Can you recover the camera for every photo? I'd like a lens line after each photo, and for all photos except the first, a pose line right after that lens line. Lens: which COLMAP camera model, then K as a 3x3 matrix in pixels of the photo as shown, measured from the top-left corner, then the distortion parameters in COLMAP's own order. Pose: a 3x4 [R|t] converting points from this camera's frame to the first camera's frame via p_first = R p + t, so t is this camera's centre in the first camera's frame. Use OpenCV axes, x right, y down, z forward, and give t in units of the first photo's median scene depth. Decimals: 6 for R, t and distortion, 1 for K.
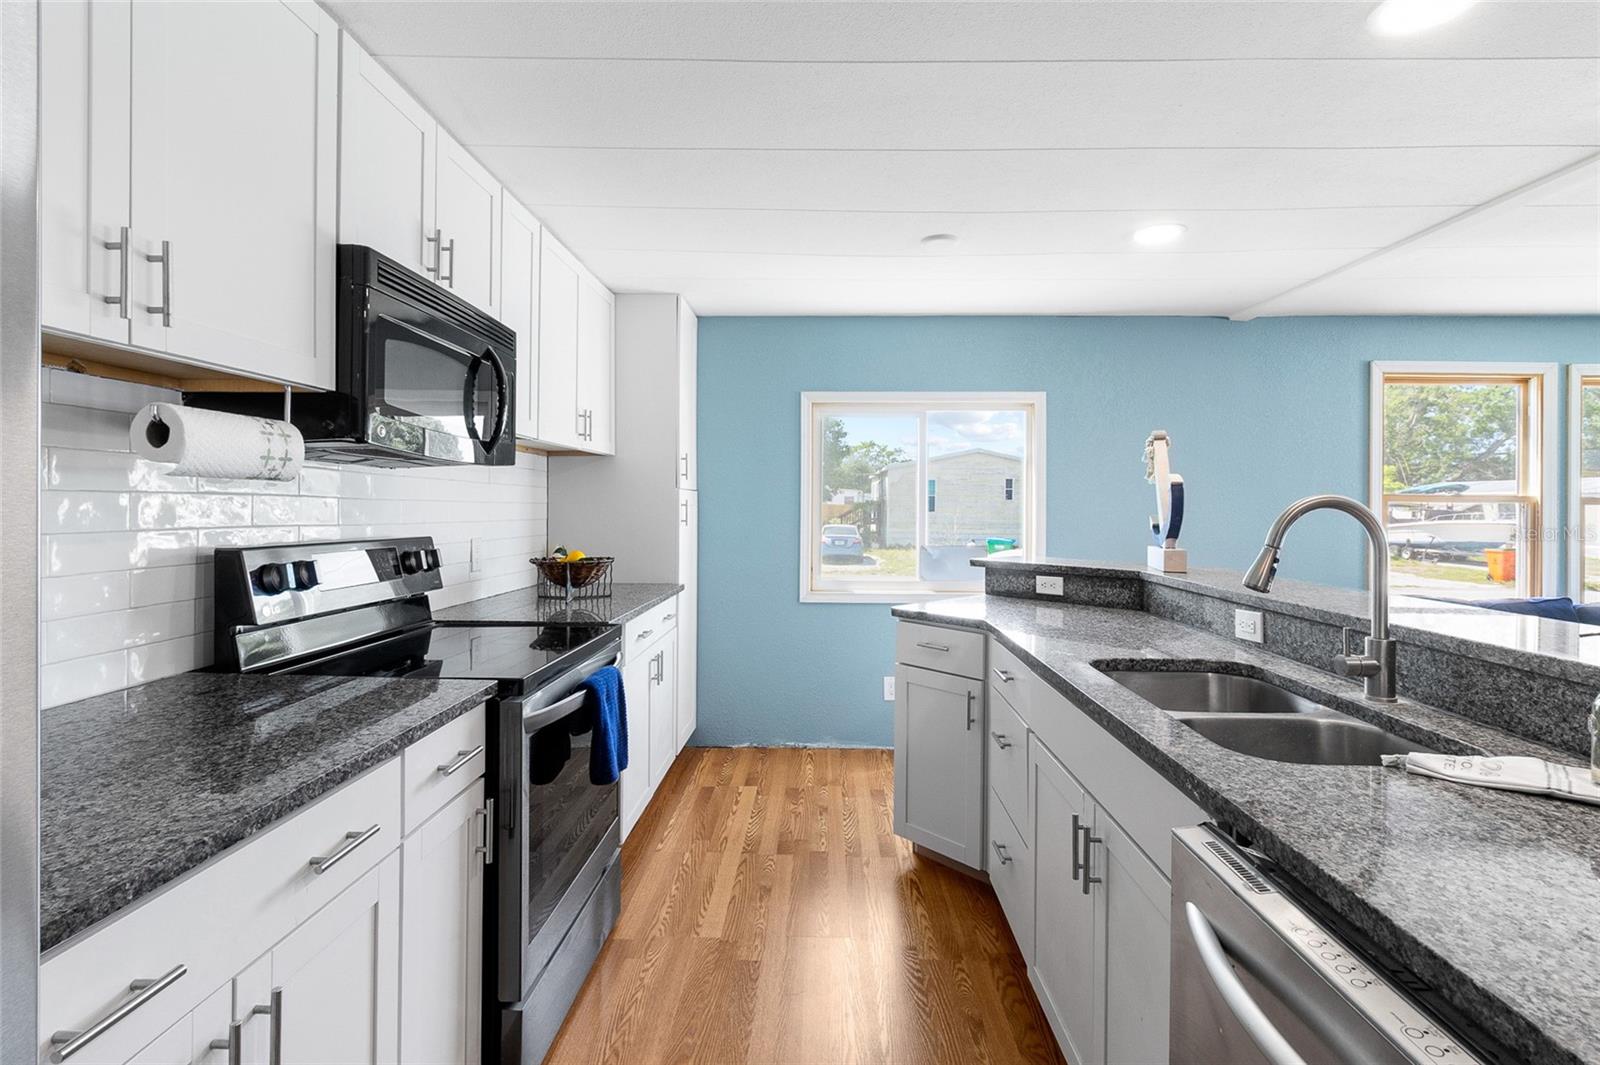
lens RADIAL K [[750.1, 0, 811.7], [0, 750.1, 504.7], [0, 0, 1]] dist [0.002018, 0.000573]
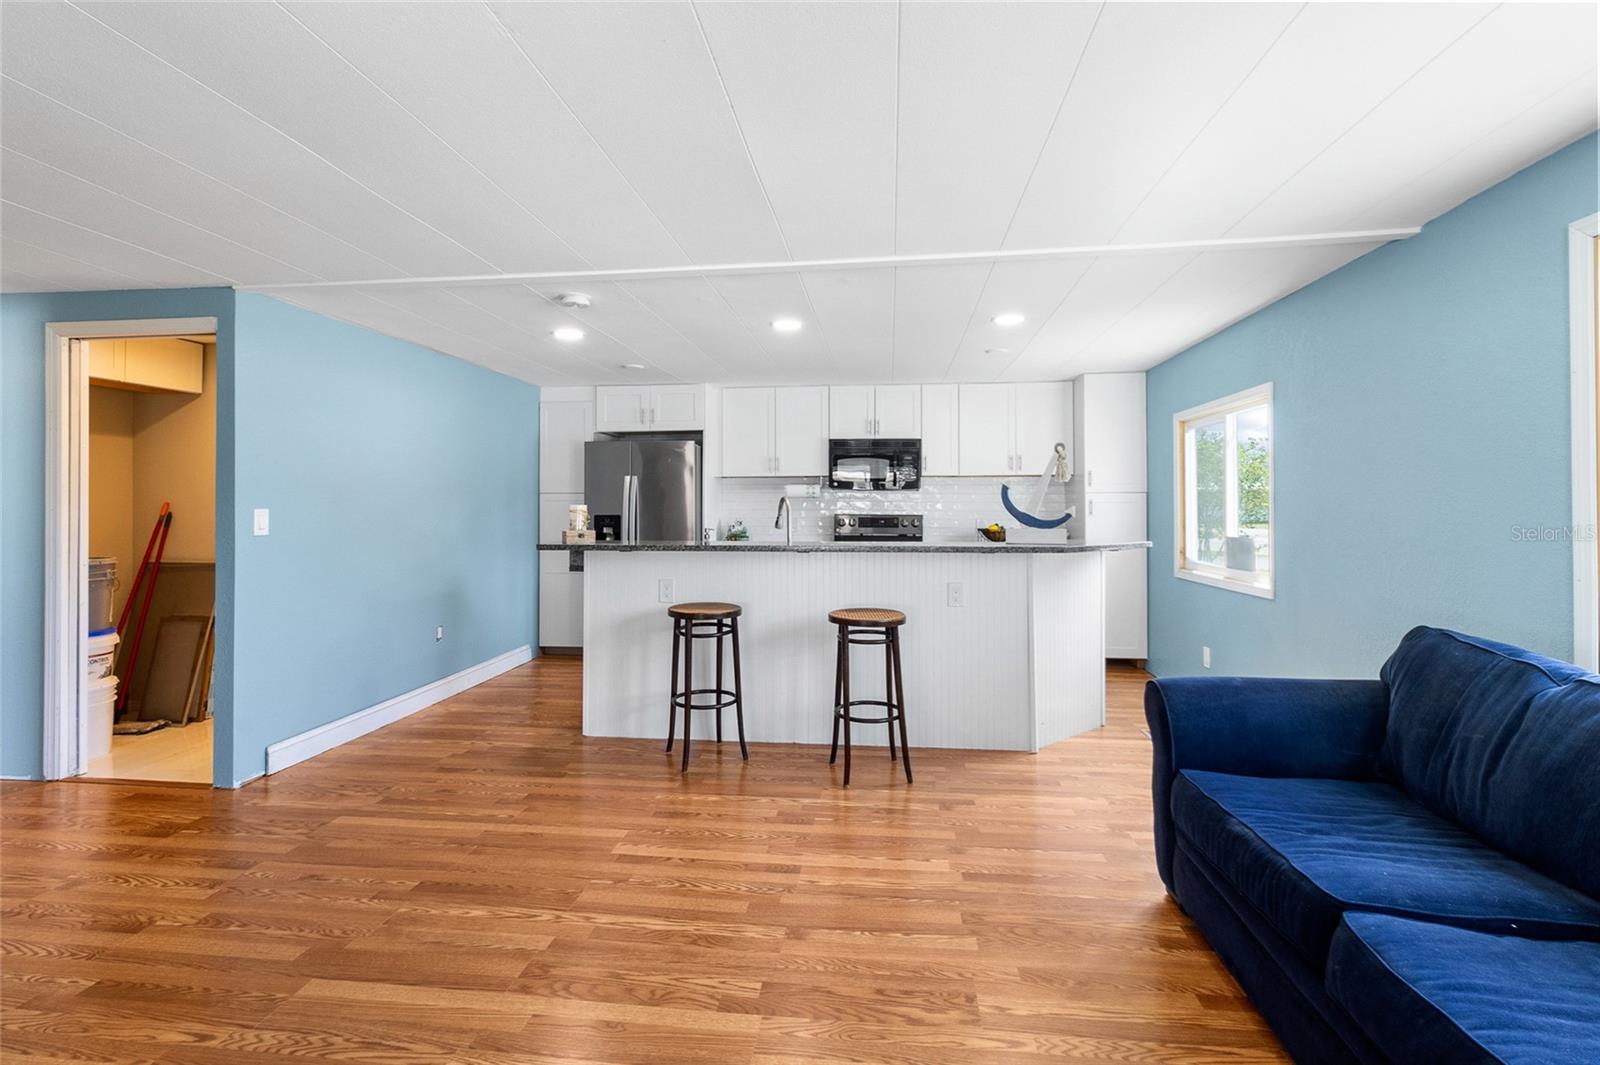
lens RADIAL K [[731.5, 0, 809.4], [0, 731.5, 502.1], [0, 0, 1]] dist [0.000927, 0.000218]
pose [[-0.086599, -0.012801, -0.996161, 1.880696], [0.001238, 0.999915, -0.012957, 0.024747], [0.996242, -0.002355, -0.086576, 0.698909]]
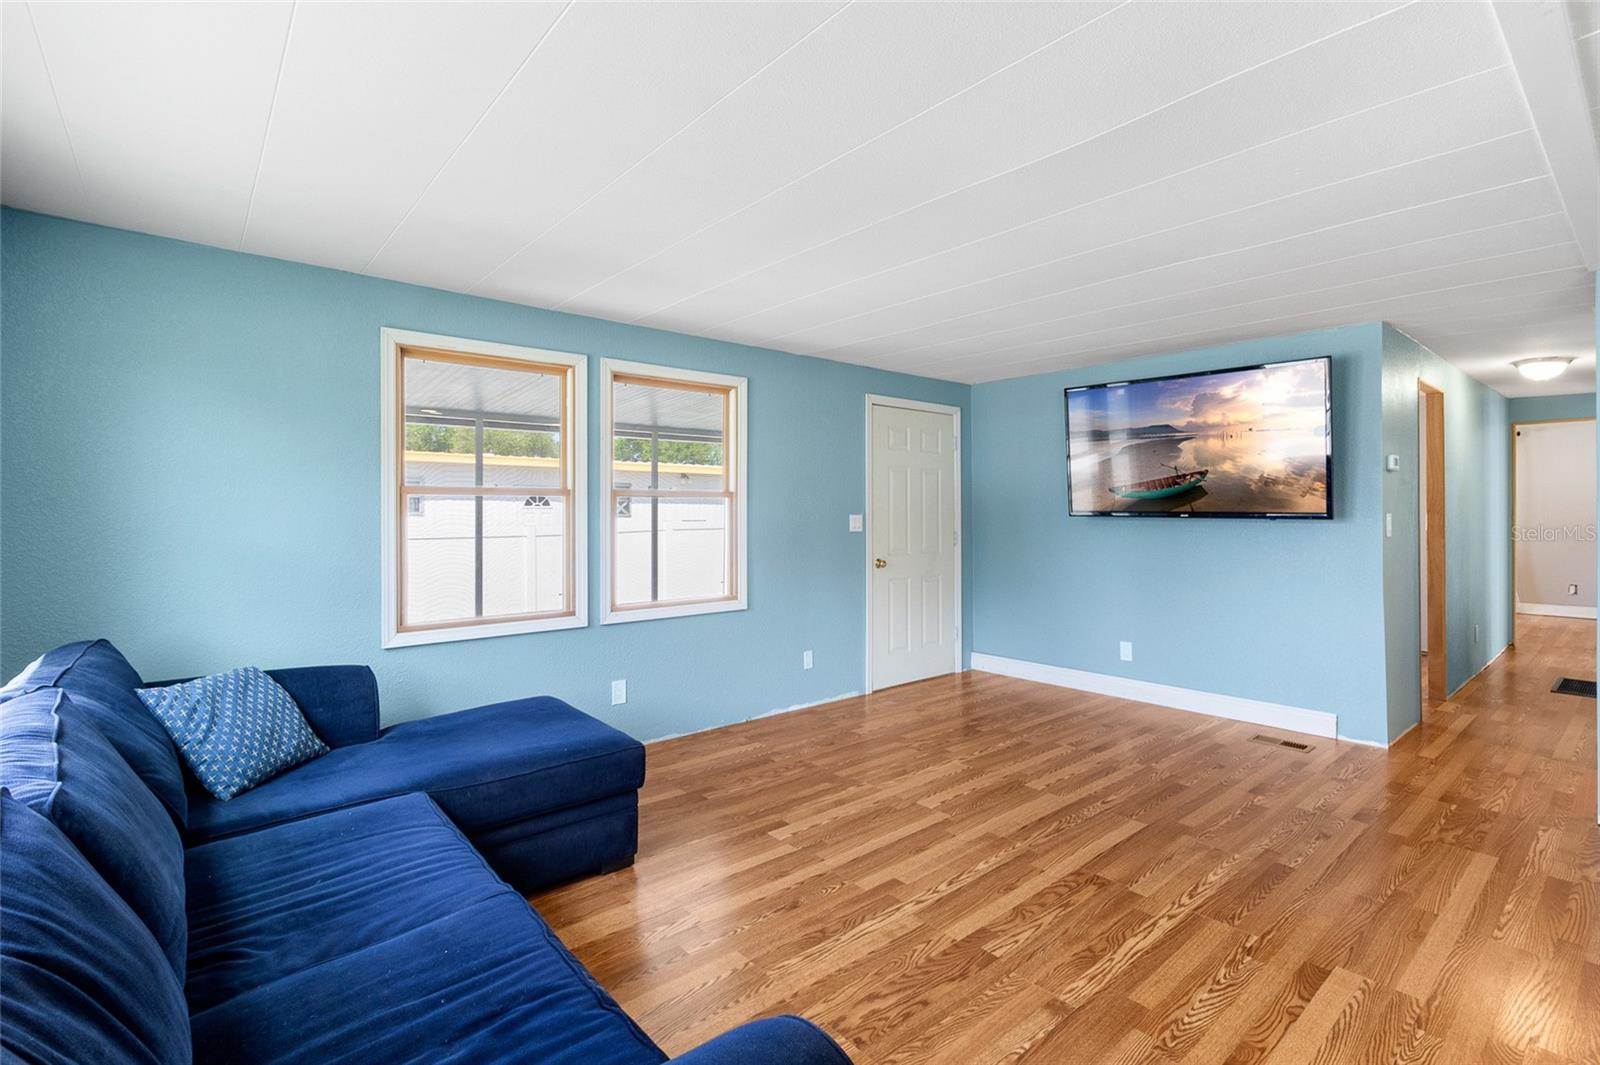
lens RADIAL K [[741.8, 0, 809.7], [0, 741.8, 507.3], [0, 0, 1]] dist [-0.000076, -0.000529]
pose [[-0.667738, -0.004677, 0.744382, 0.733950], [-0.004199, 0.999988, 0.002516, 0.010911], [-0.744385, -0.001446, -0.667749, 1.253824]]
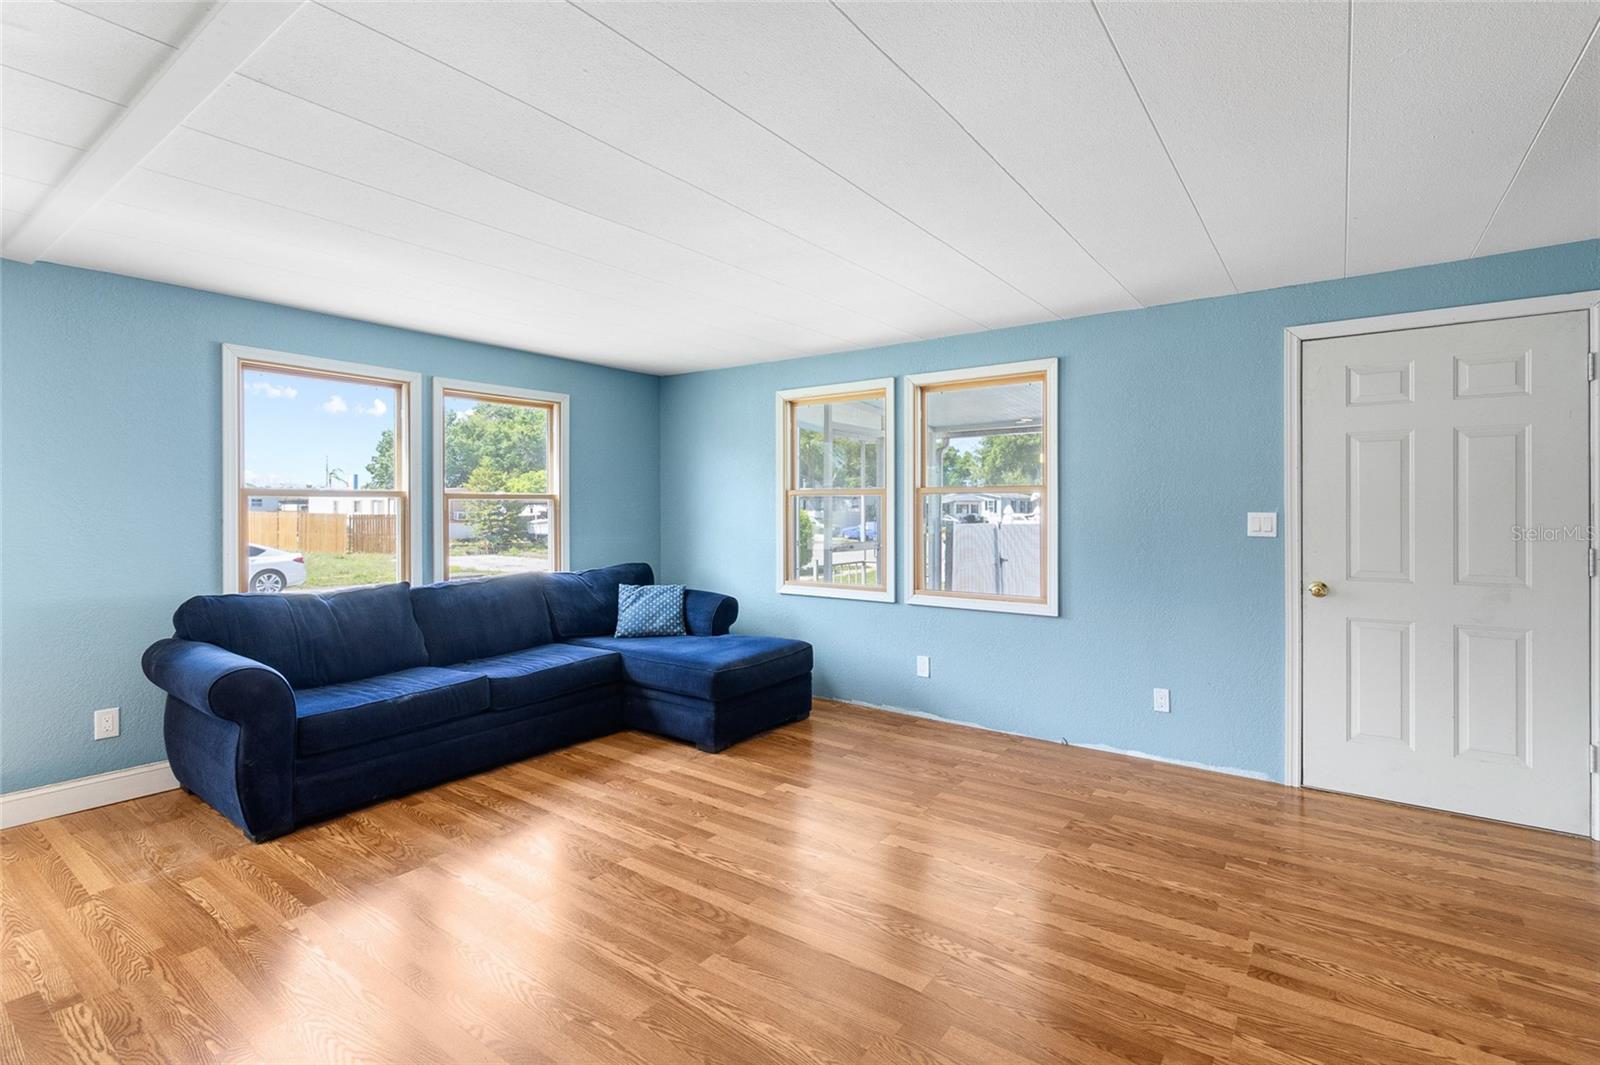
lens RADIAL K [[736.4, 0, 812.6], [0, 736.4, 506.6], [0, 0, 1]] dist [0.002234, -0.000157]
pose [[0.565851, -0.008612, 0.824463, 0.578474], [0.006064, 0.999962, 0.006284, 0.011367], [-0.824485, 0.001443, 0.565881, -0.154810]]
